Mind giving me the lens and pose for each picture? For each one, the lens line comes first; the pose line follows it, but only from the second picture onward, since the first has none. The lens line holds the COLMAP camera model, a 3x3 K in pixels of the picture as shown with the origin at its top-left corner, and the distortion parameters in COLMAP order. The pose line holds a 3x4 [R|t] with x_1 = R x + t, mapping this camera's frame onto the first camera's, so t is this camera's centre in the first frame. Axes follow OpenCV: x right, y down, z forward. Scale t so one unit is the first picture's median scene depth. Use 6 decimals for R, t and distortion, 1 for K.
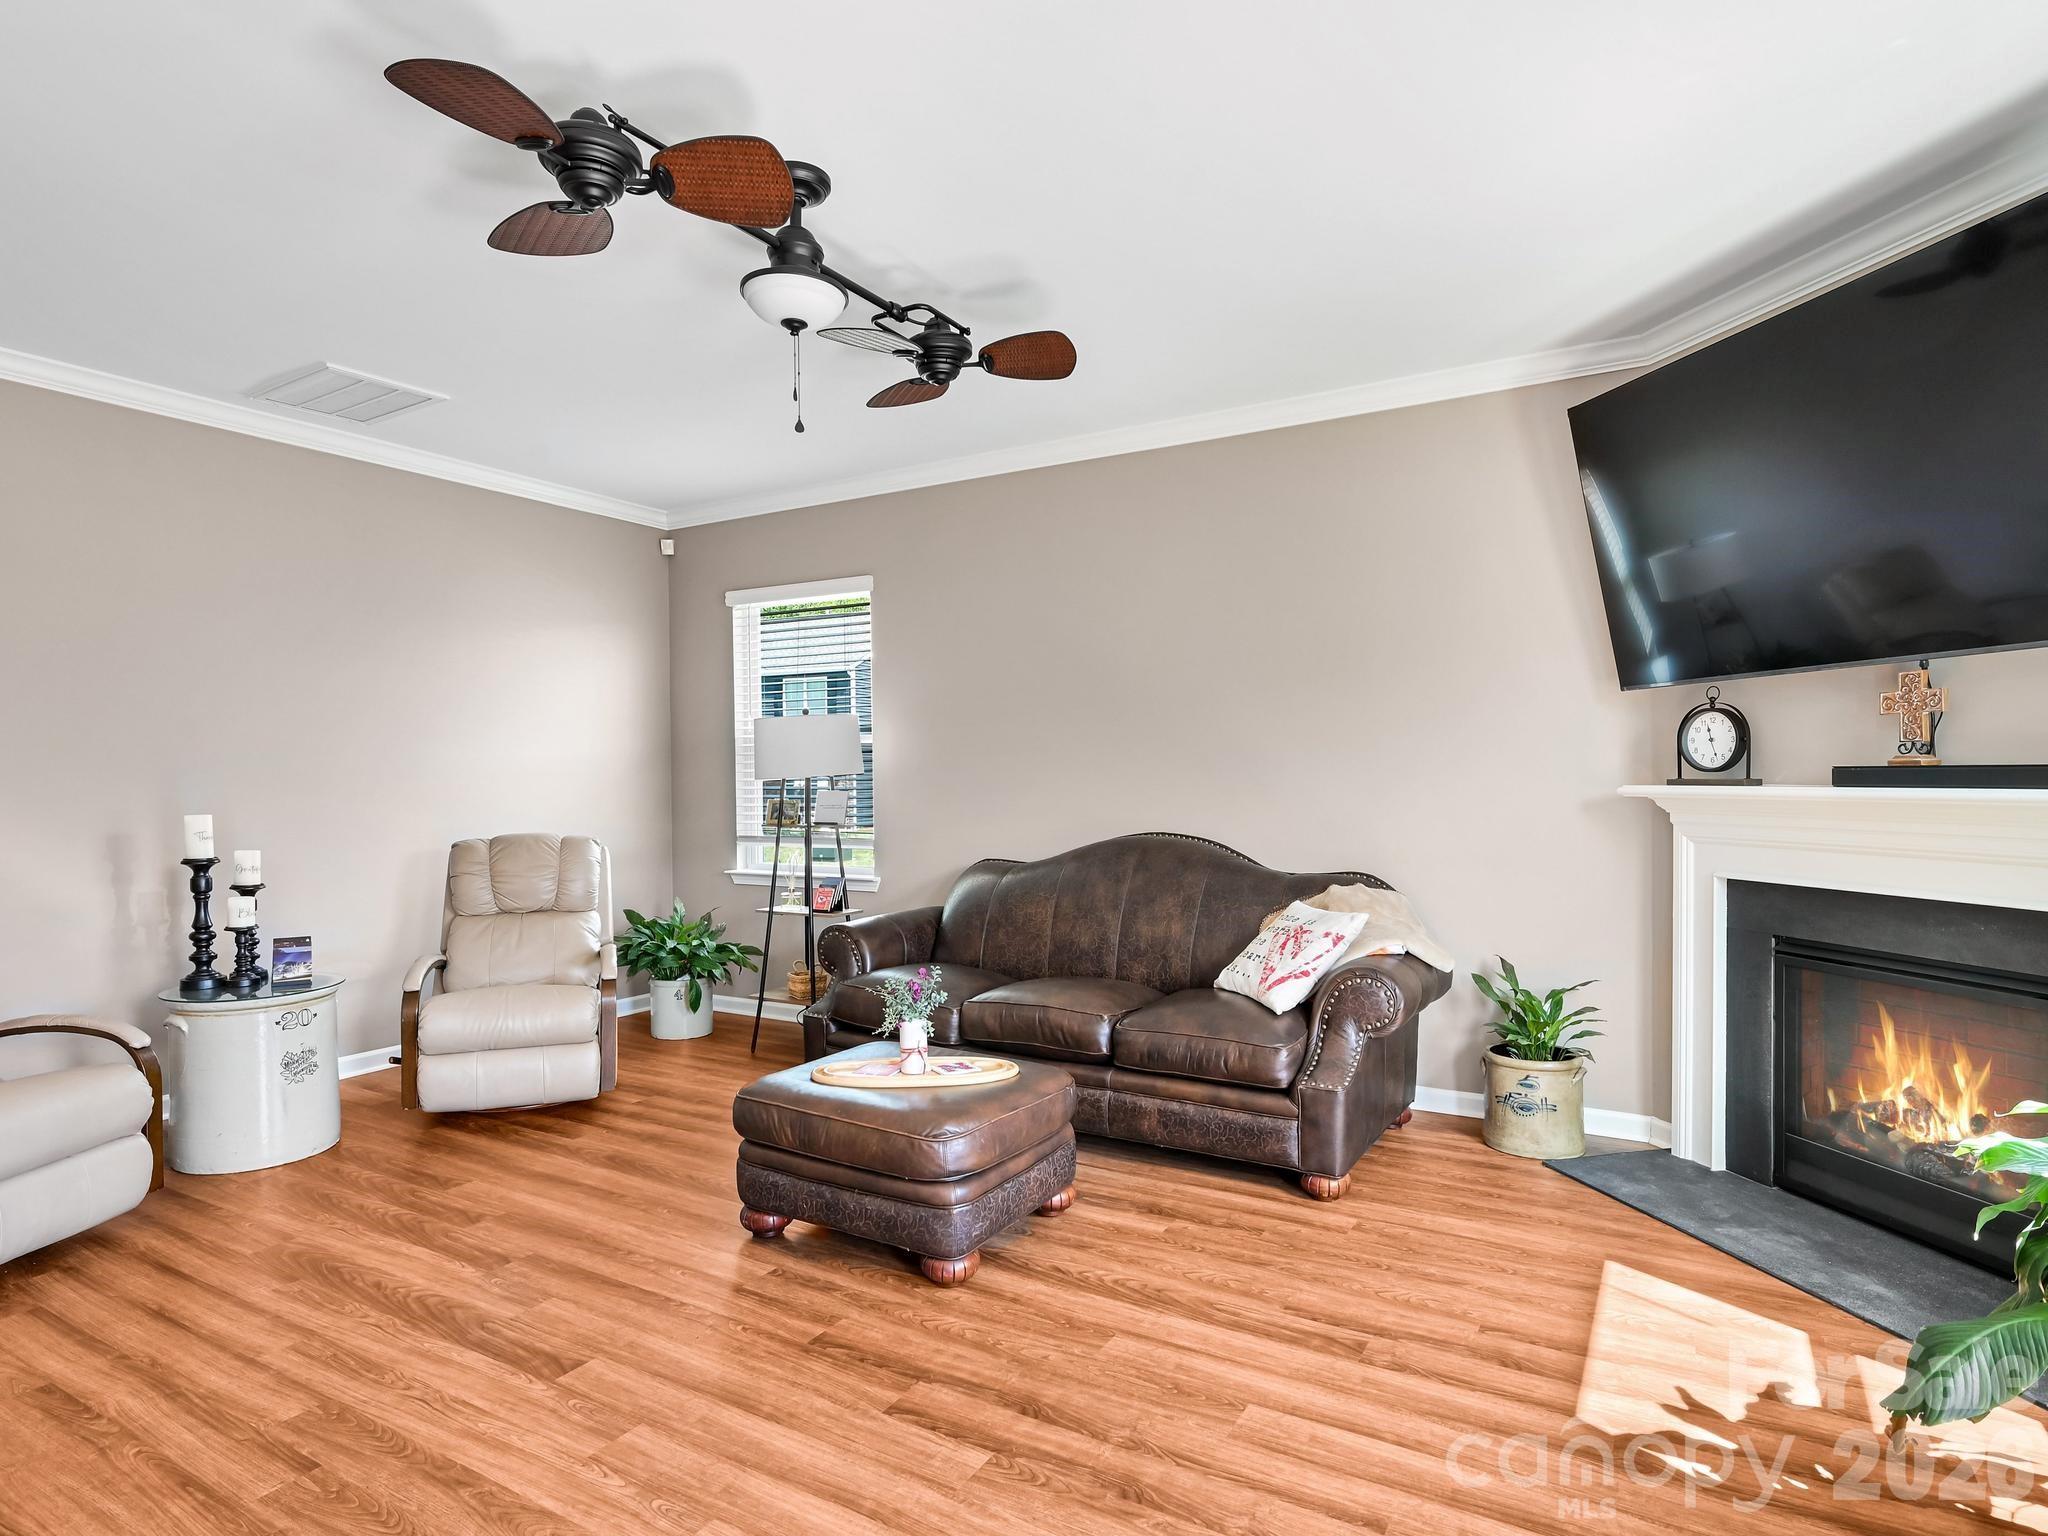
lens RADIAL K [[1069.1, 0, 1059.2], [0, 1069.1, 790.4], [0, 0, 1]] dist [-0.001841, 0.000228]
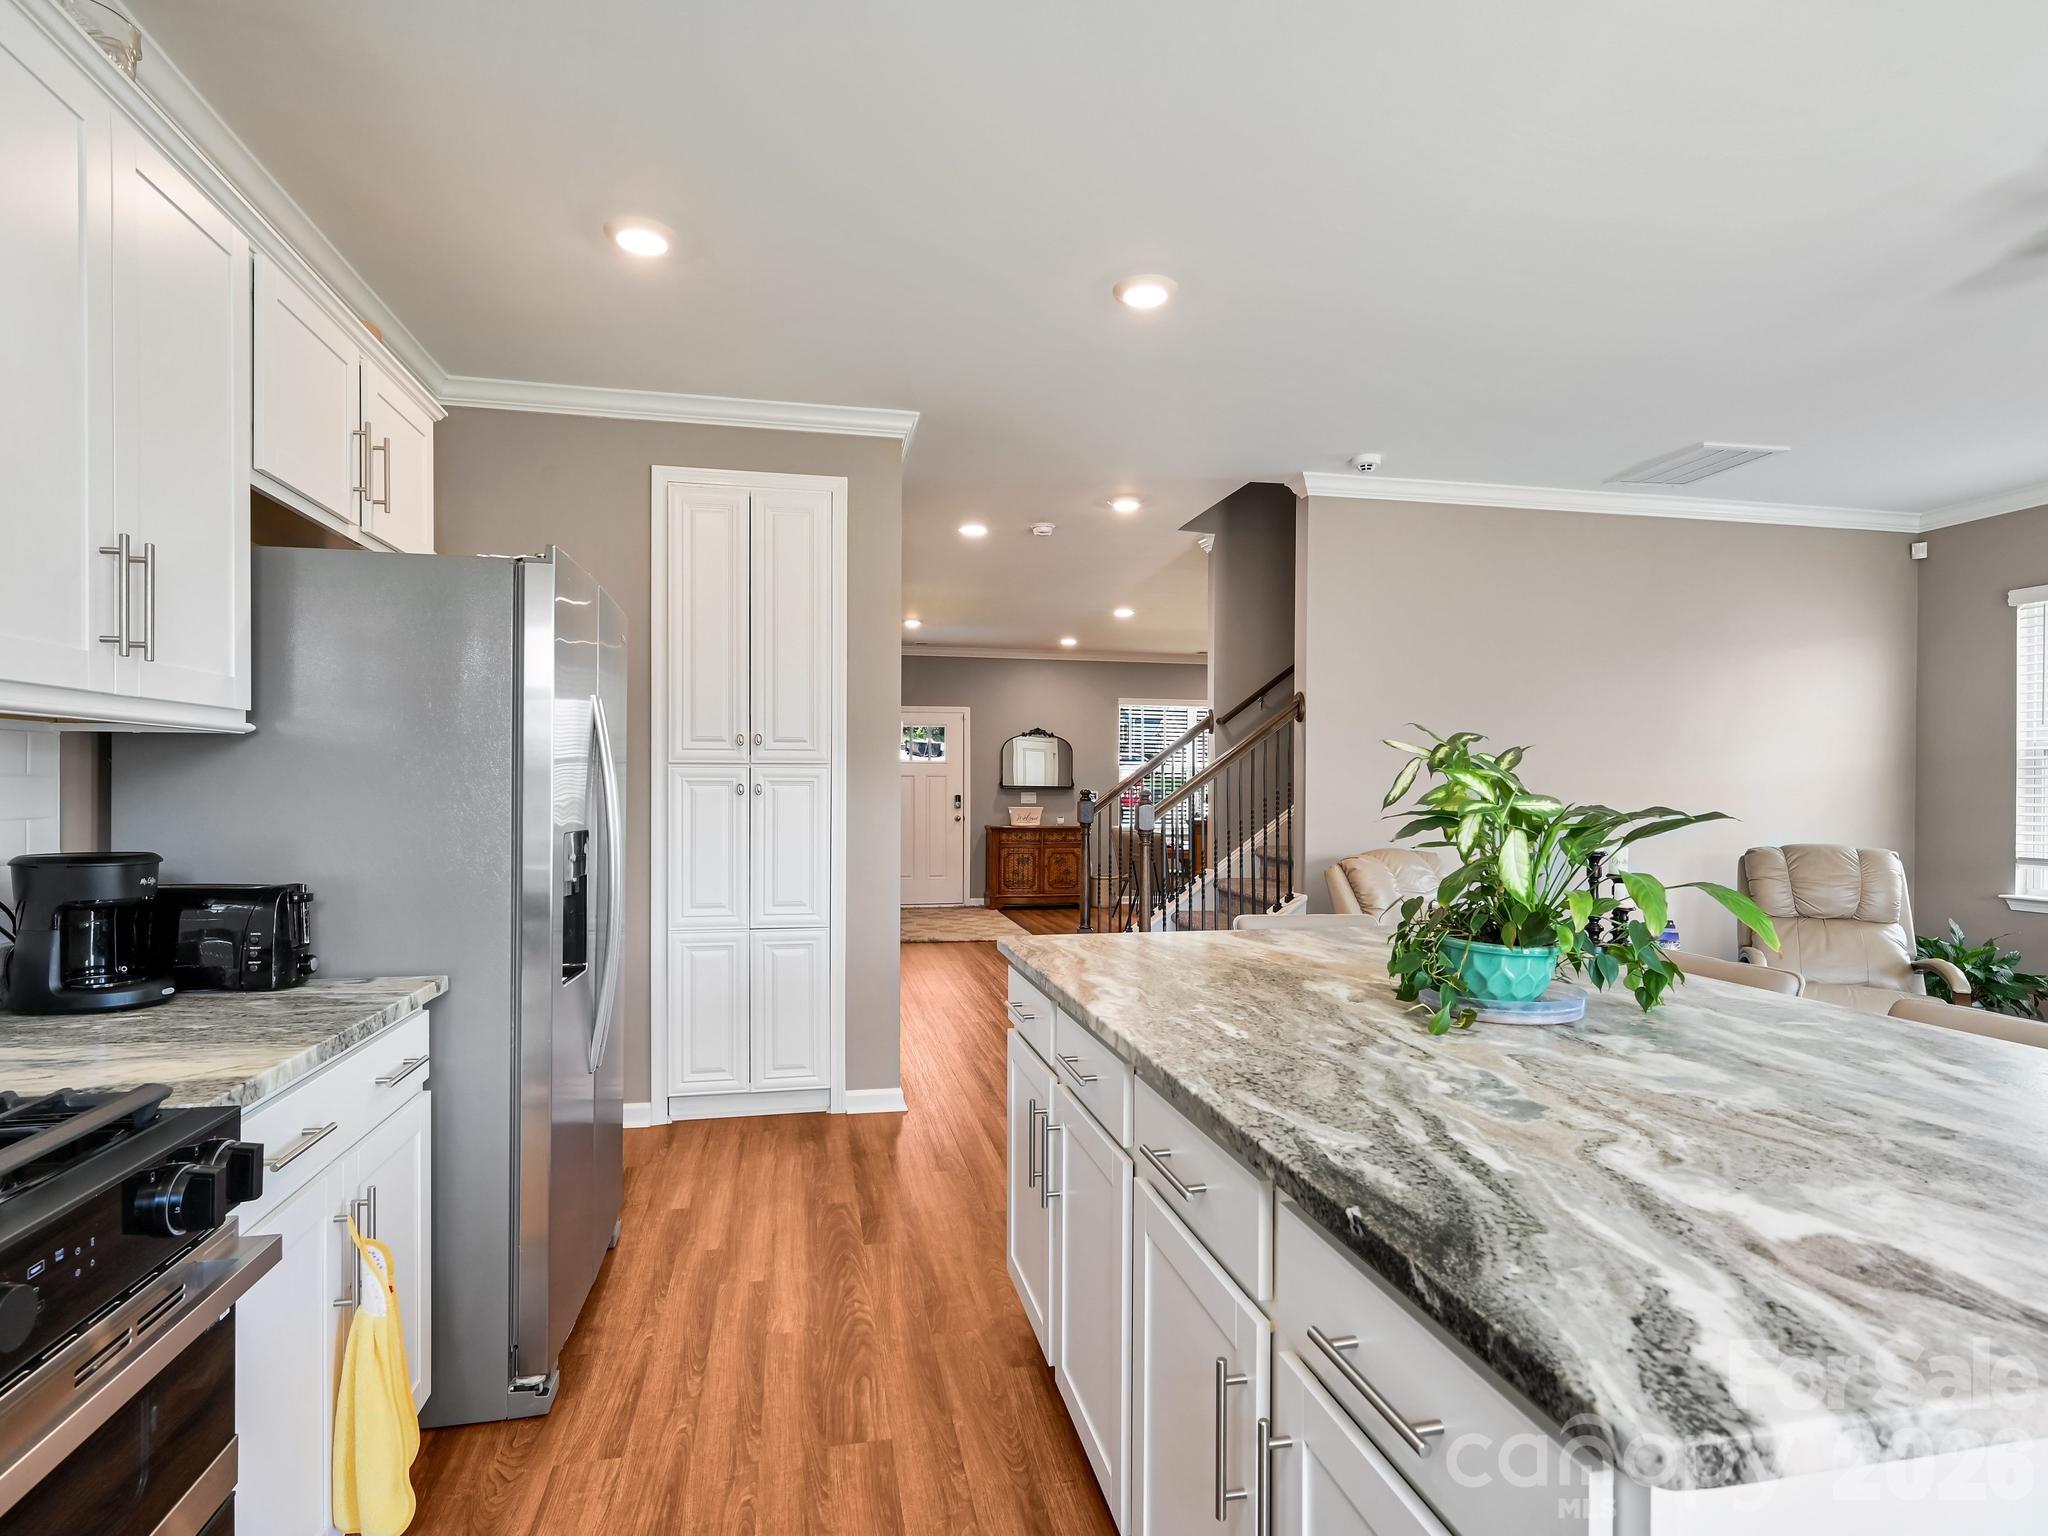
lens RADIAL K [[1095.8, 0, 1051.8], [0, 1095.8, 790.7], [0, 0, 1]] dist [0.004434, 0.000200]
pose [[0.686200, 0.014009, -0.727278, -0.359400], [-0.020543, 0.999789, -0.000125, 0.005555], [0.727123, 0.015026, 0.686342, -0.469136]]
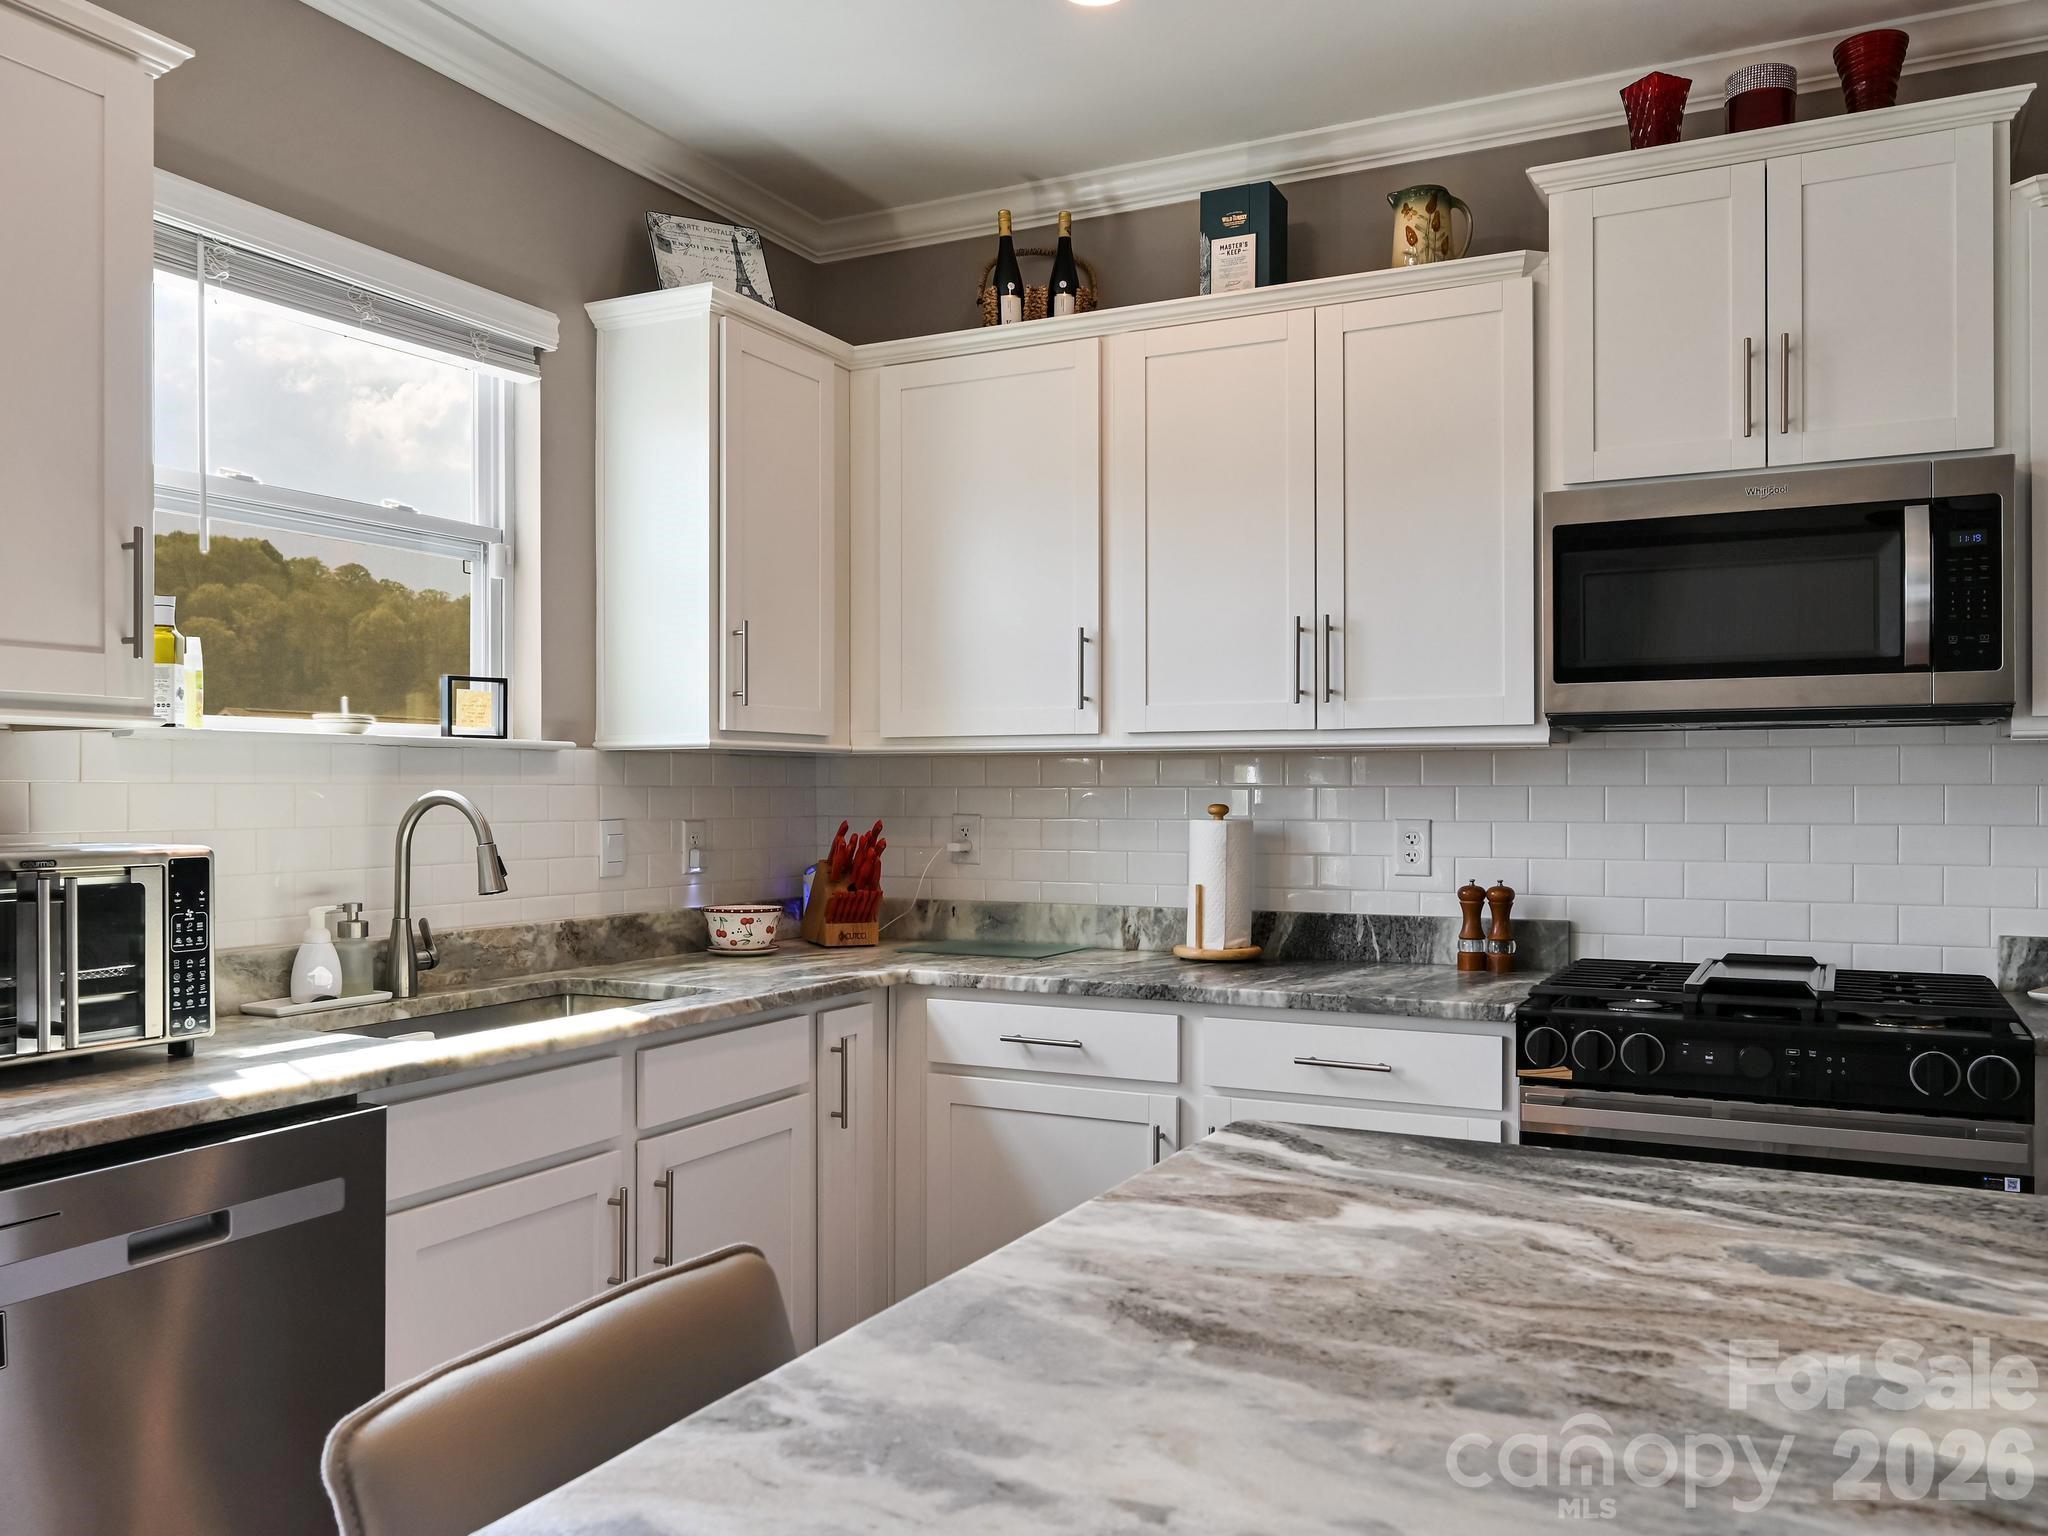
lens RADIAL K [[1707.6, 0, 1024.0], [0, 1707.6, 768.0], [0, 0, 1]] dist [0.035098, 0.001641]
pose [[-0.998423, 0.010891, -0.055067, -0.308581], [0.010475, 0.999914, 0.007840, -0.017324], [0.055148, 0.007251, -0.998452, 0.472234]]
